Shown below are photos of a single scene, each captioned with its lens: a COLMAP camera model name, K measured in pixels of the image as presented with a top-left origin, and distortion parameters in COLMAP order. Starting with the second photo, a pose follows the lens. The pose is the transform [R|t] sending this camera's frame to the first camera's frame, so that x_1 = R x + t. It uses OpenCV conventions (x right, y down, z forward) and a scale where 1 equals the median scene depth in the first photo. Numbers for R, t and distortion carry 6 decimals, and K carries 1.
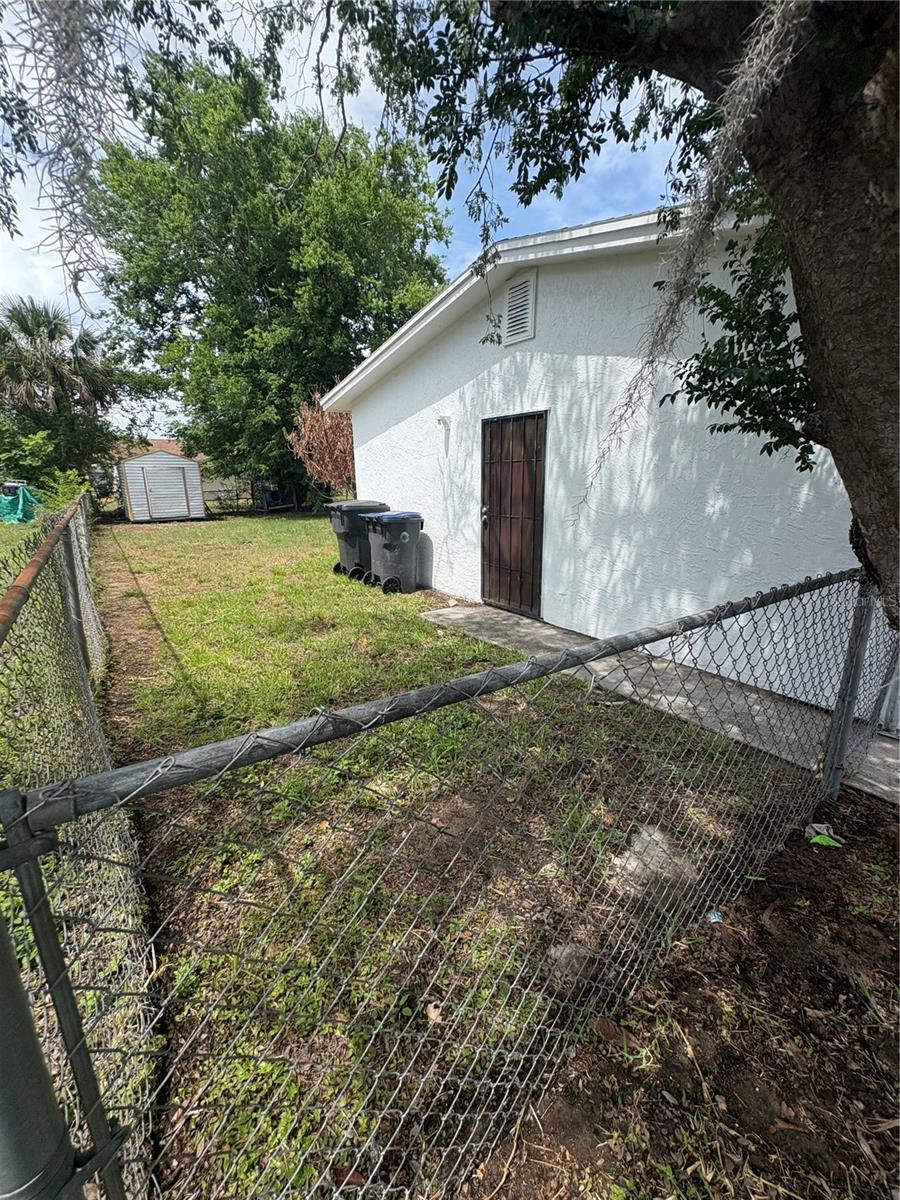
lens RADIAL K [[493.5, 0, 450.0], [0, 493.5, 600.0], [0, 0, 1]] dist [0.000962, 0.000095]
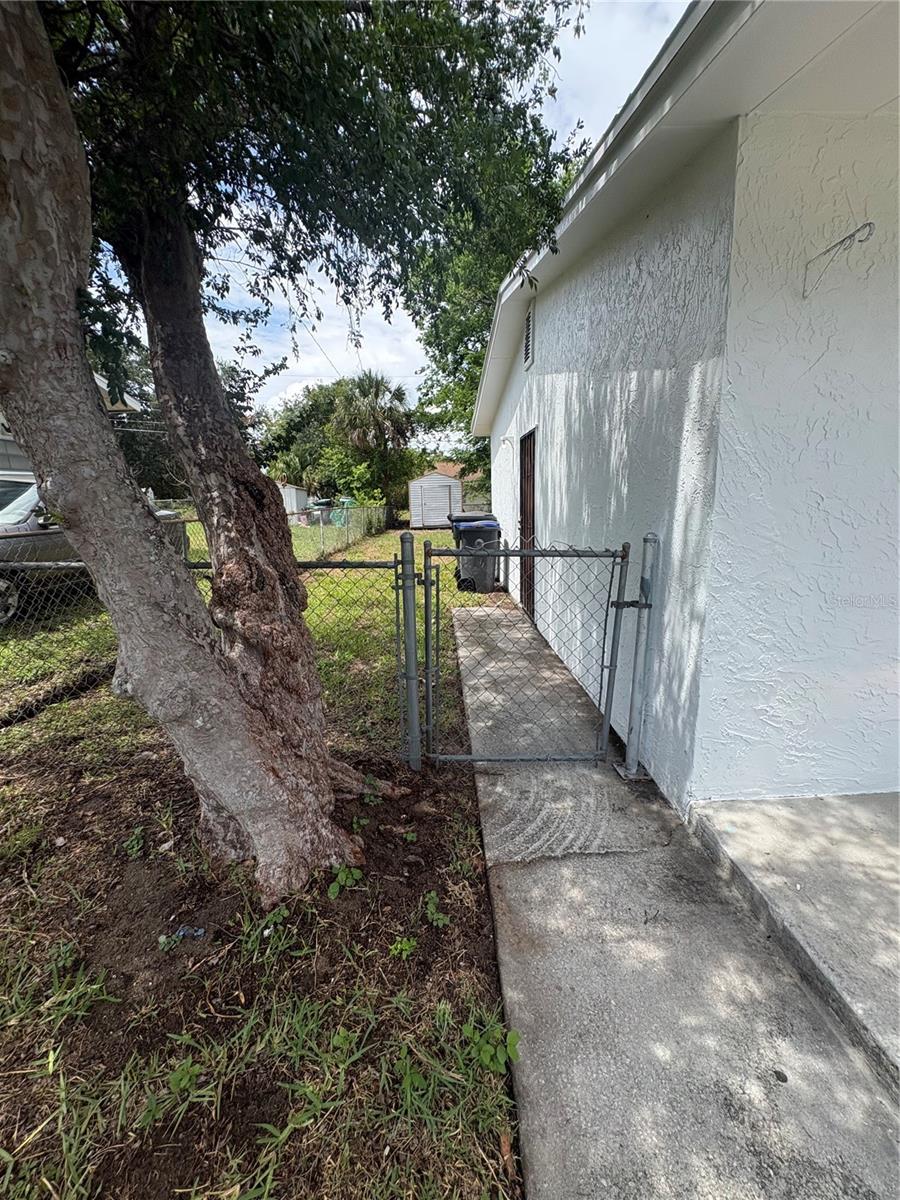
lens RADIAL K [[493.5, 0, 450.0], [0, 493.5, 600.0], [0, 0, 1]] dist [0.000962, 0.000095]
pose [[0.810636, 0.106548, -0.575775, 0.551886], [-0.120670, 0.992597, 0.013790, -0.005185], [0.572981, 0.058300, 0.817492, 0.034751]]
